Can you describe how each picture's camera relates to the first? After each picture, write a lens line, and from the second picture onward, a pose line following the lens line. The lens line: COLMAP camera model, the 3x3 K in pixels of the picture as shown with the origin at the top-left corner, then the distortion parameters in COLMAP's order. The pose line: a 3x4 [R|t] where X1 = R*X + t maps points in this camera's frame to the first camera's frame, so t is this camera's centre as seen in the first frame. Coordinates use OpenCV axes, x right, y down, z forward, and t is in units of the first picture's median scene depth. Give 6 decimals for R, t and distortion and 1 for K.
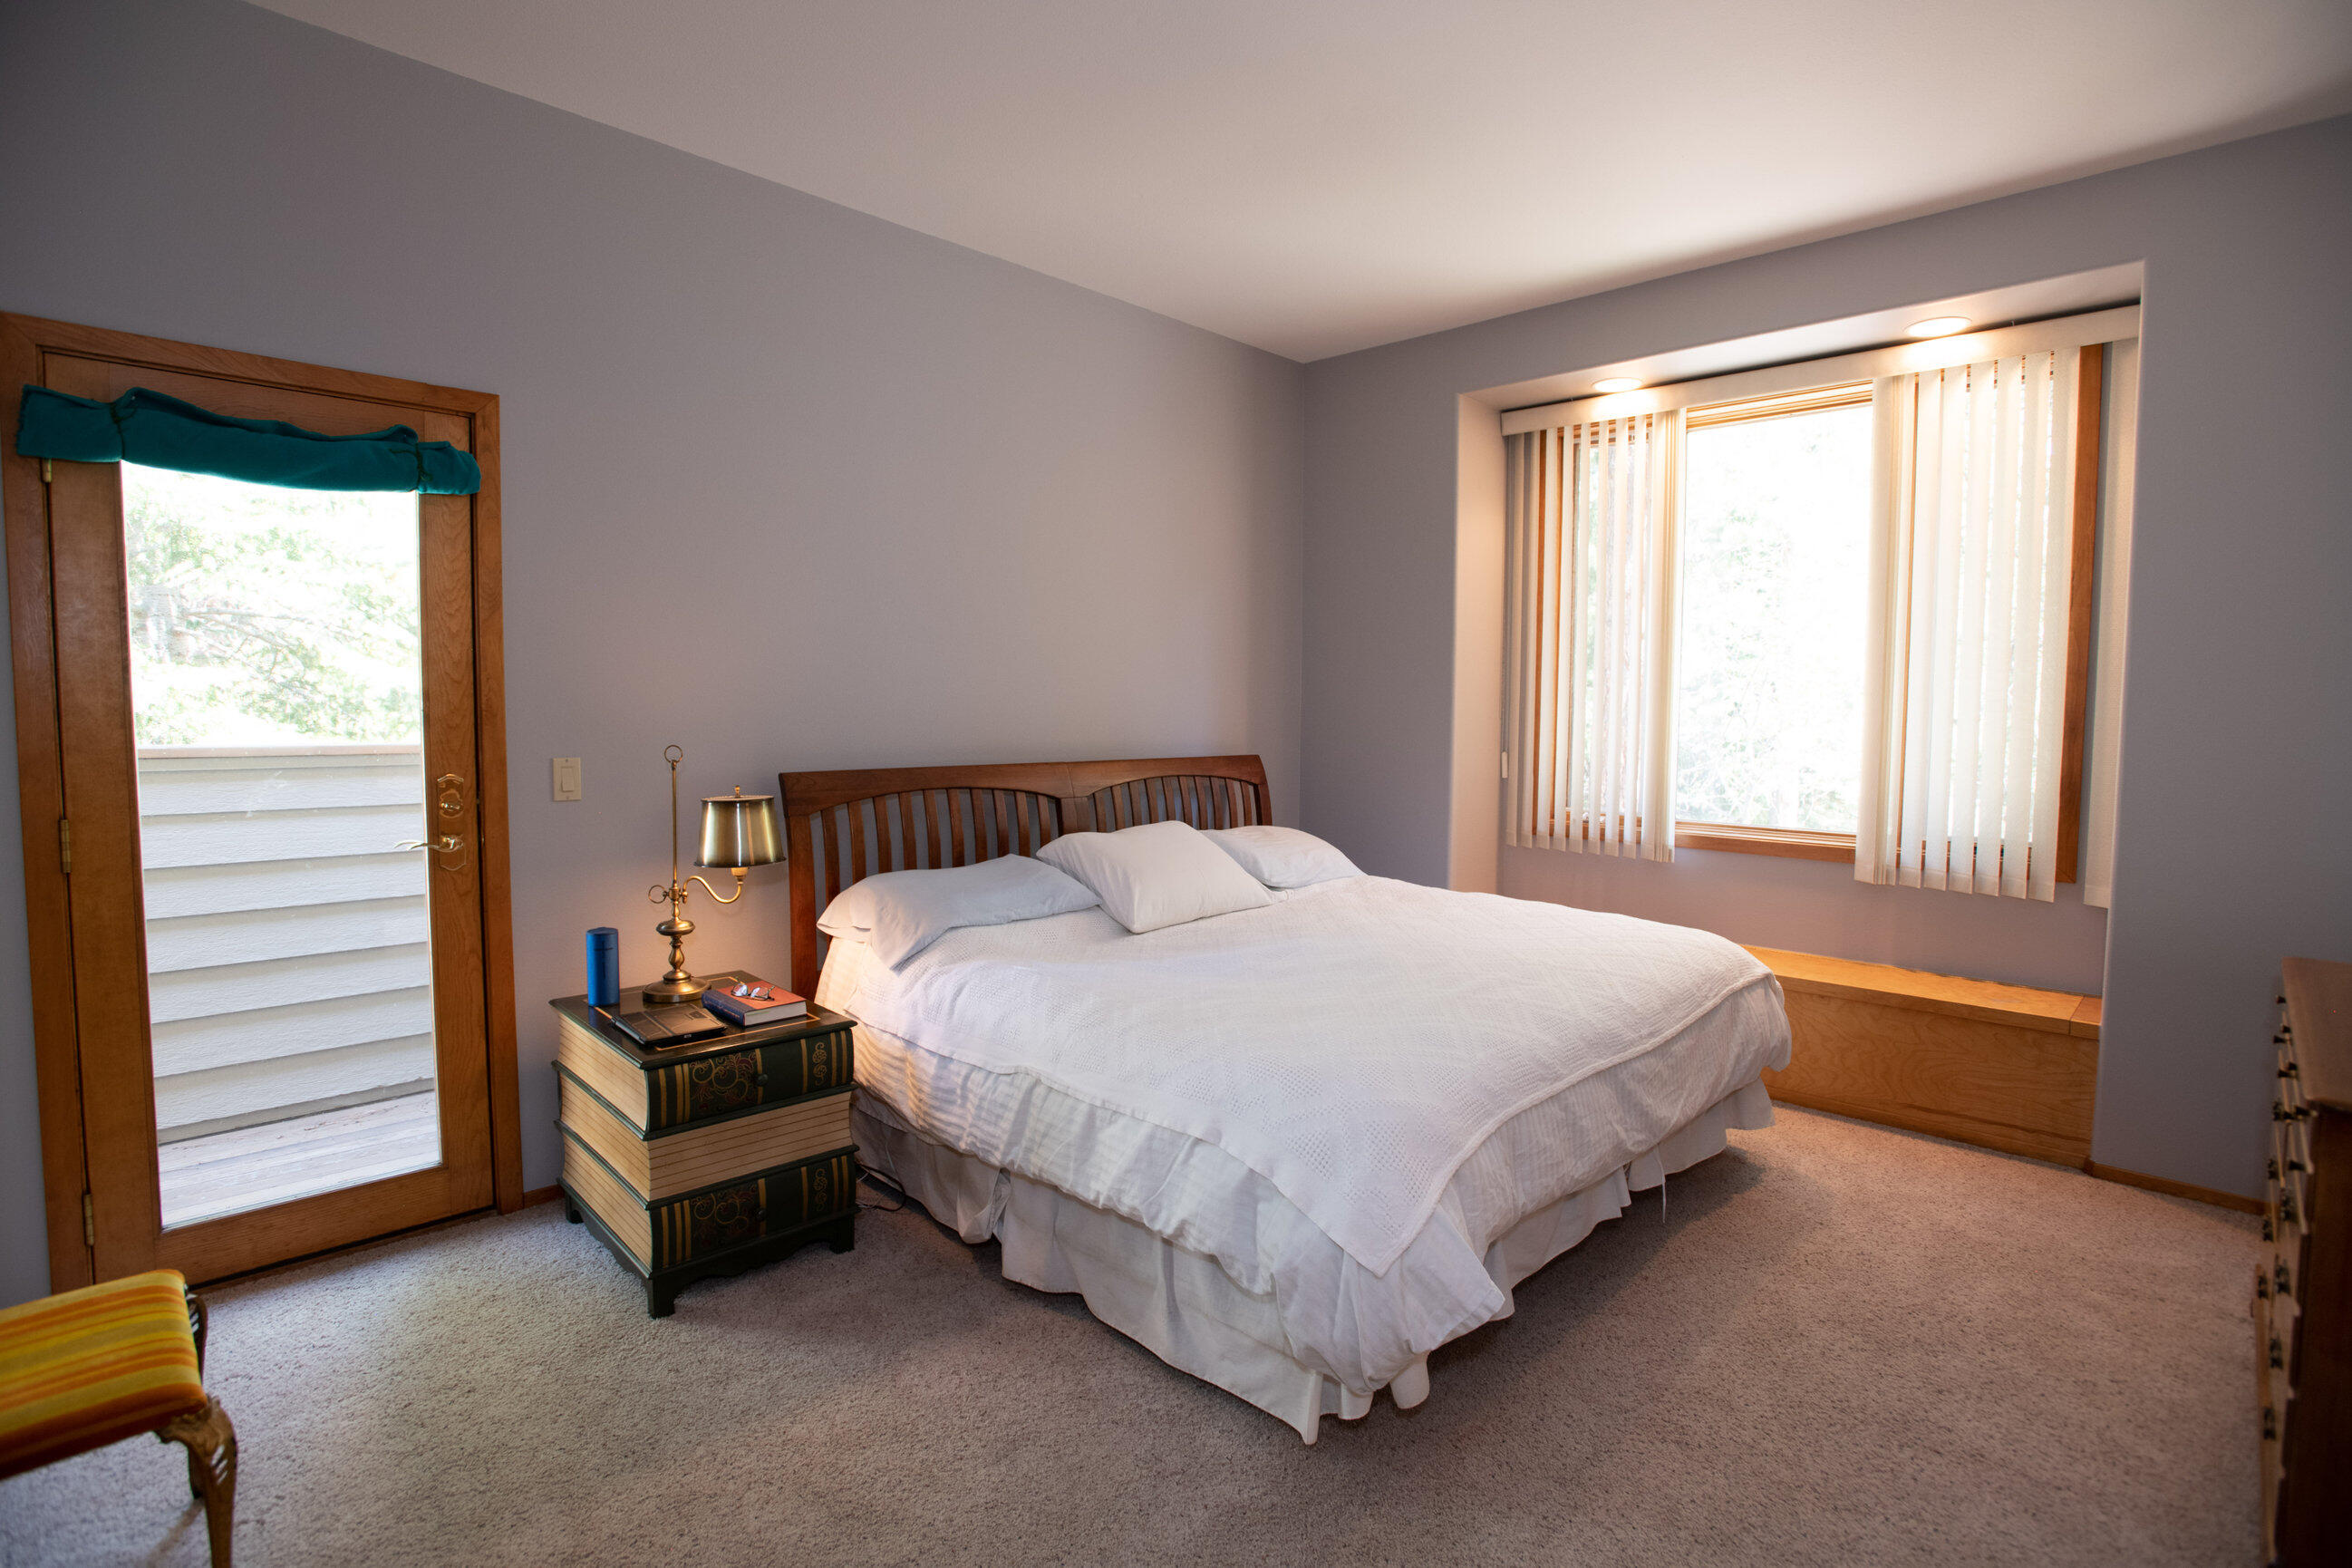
lens RADIAL K [[1146.8, 0, 1181.2], [0, 1146.8, 786.4], [0, 0, 1]] dist [-0.057033, 0.022391]
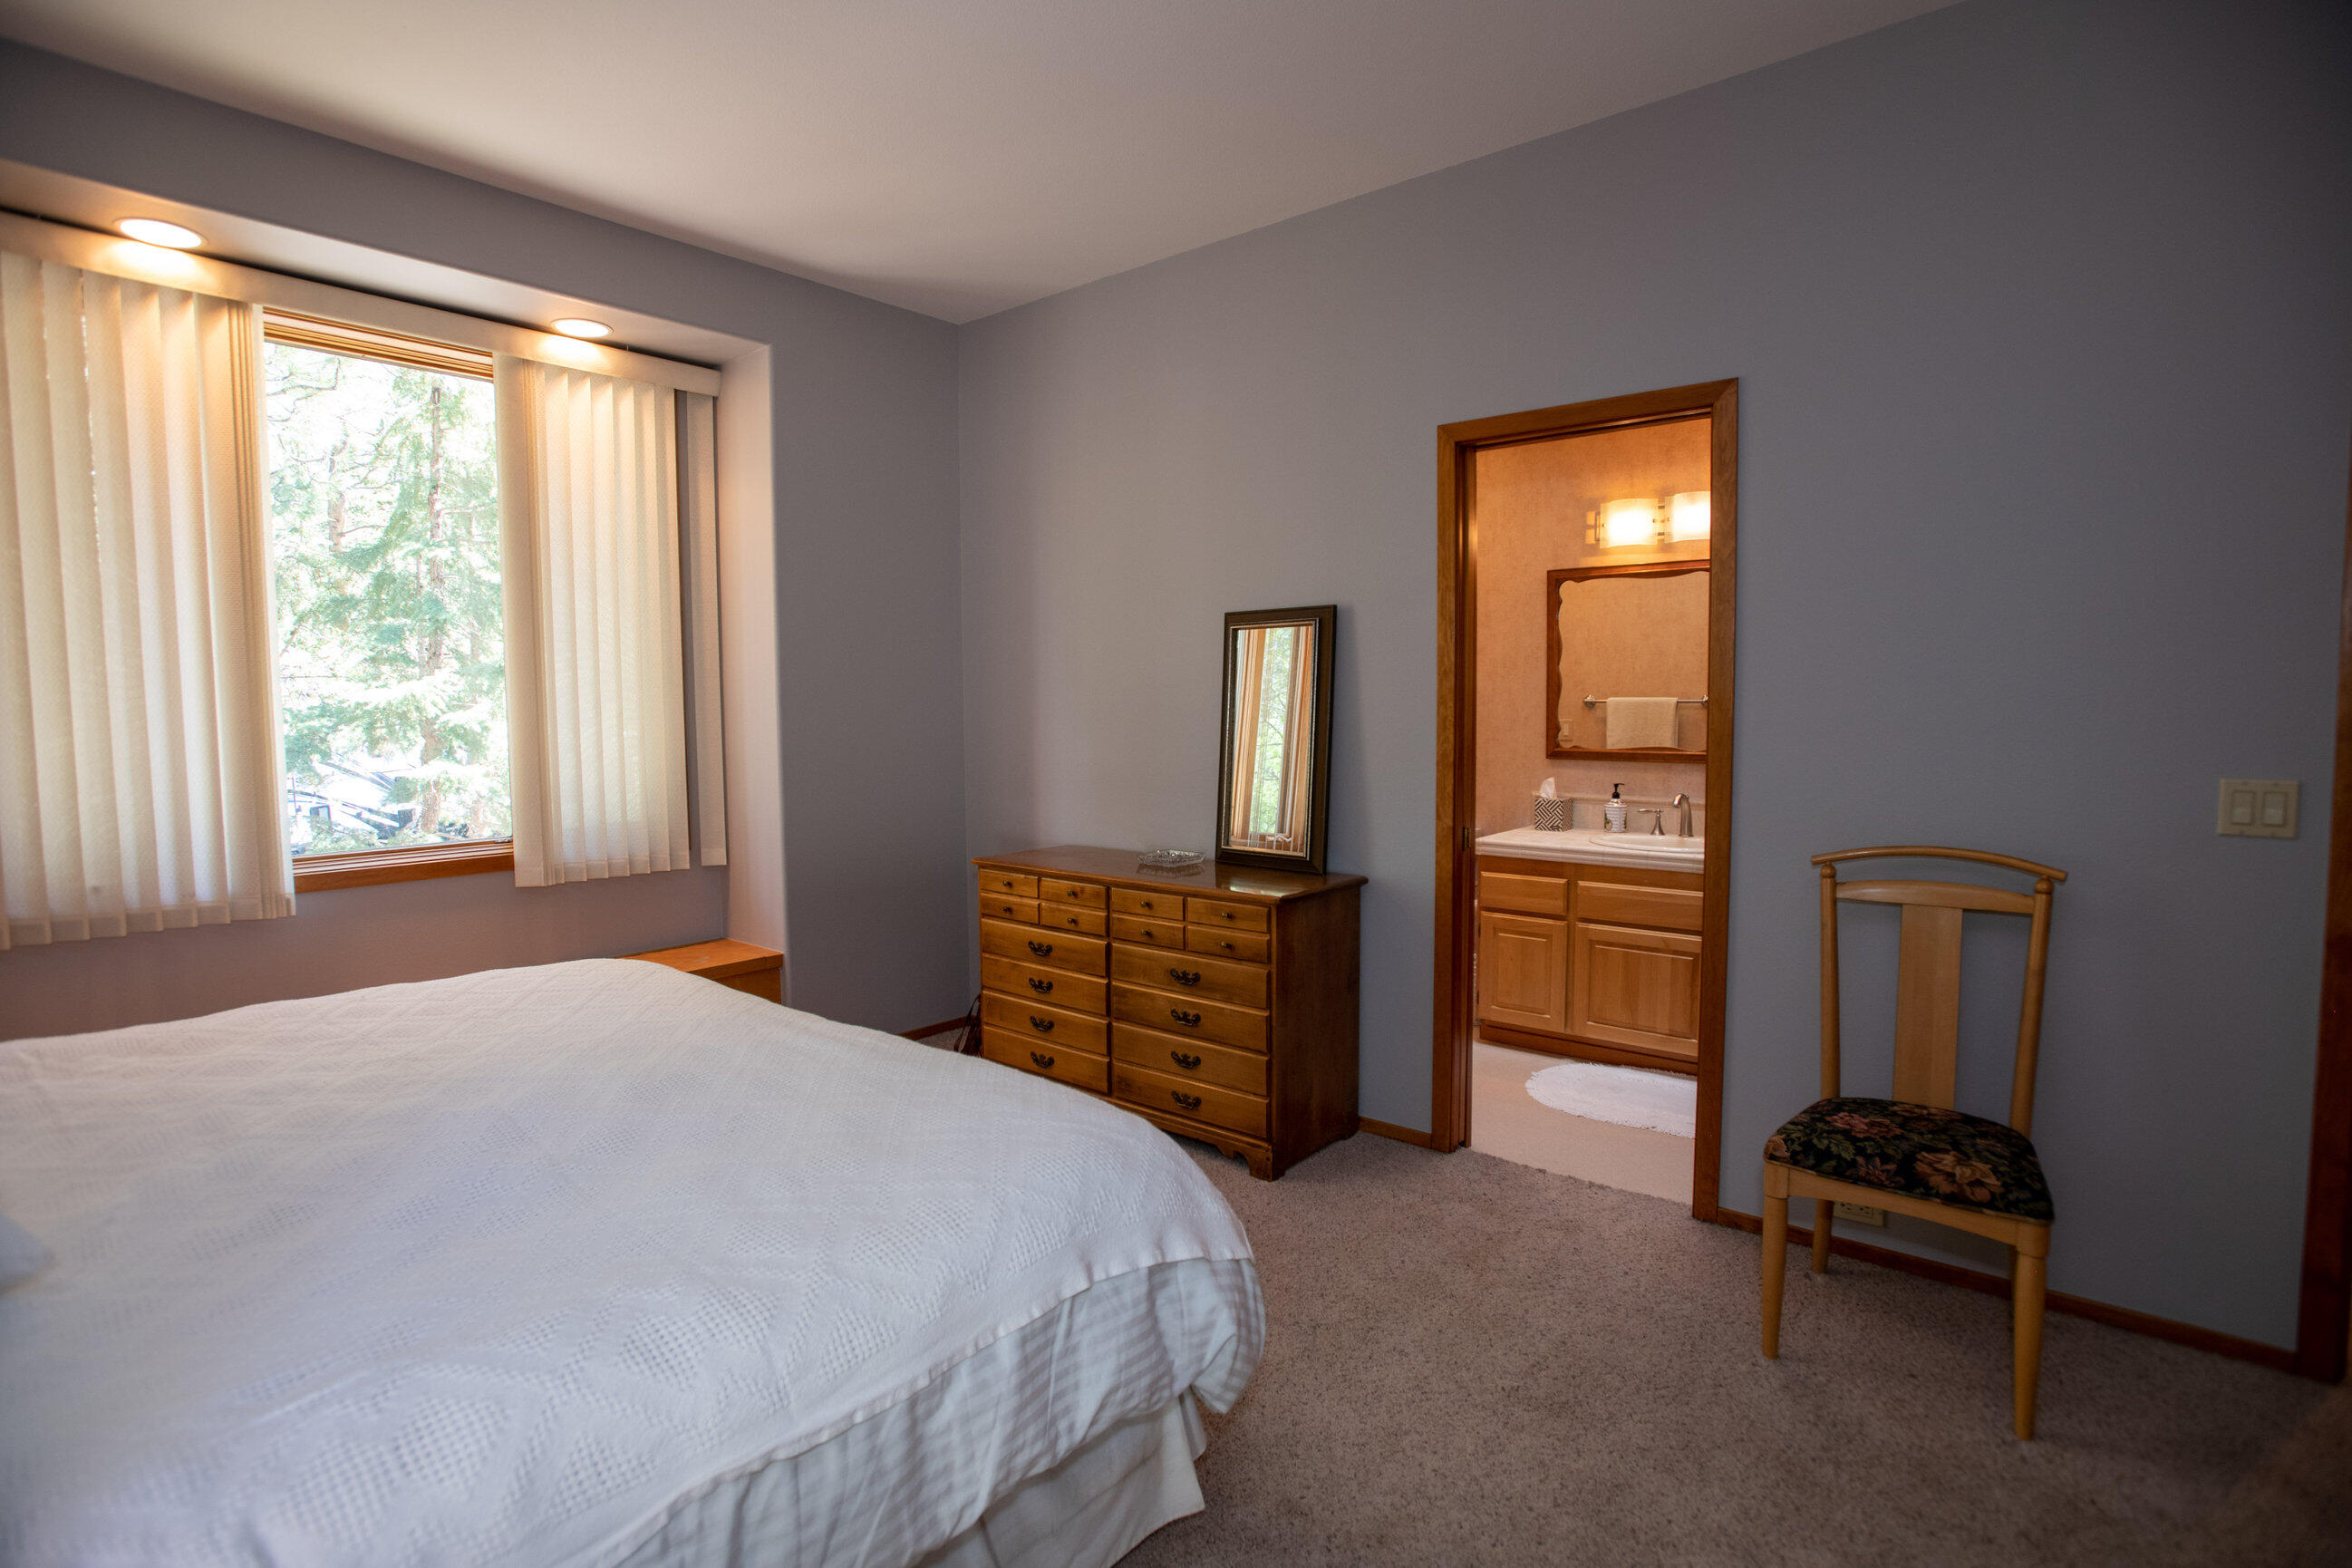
lens RADIAL K [[1146.8, 0, 1179.0], [0, 1146.8, 776.4], [0, 0, 1]] dist [-0.057033, 0.022391]
pose [[-0.063506, -0.077073, 0.995001, -0.368326], [0.077567, 0.993616, 0.081917, -0.042902], [-0.994963, 0.082381, -0.057122, 0.499835]]
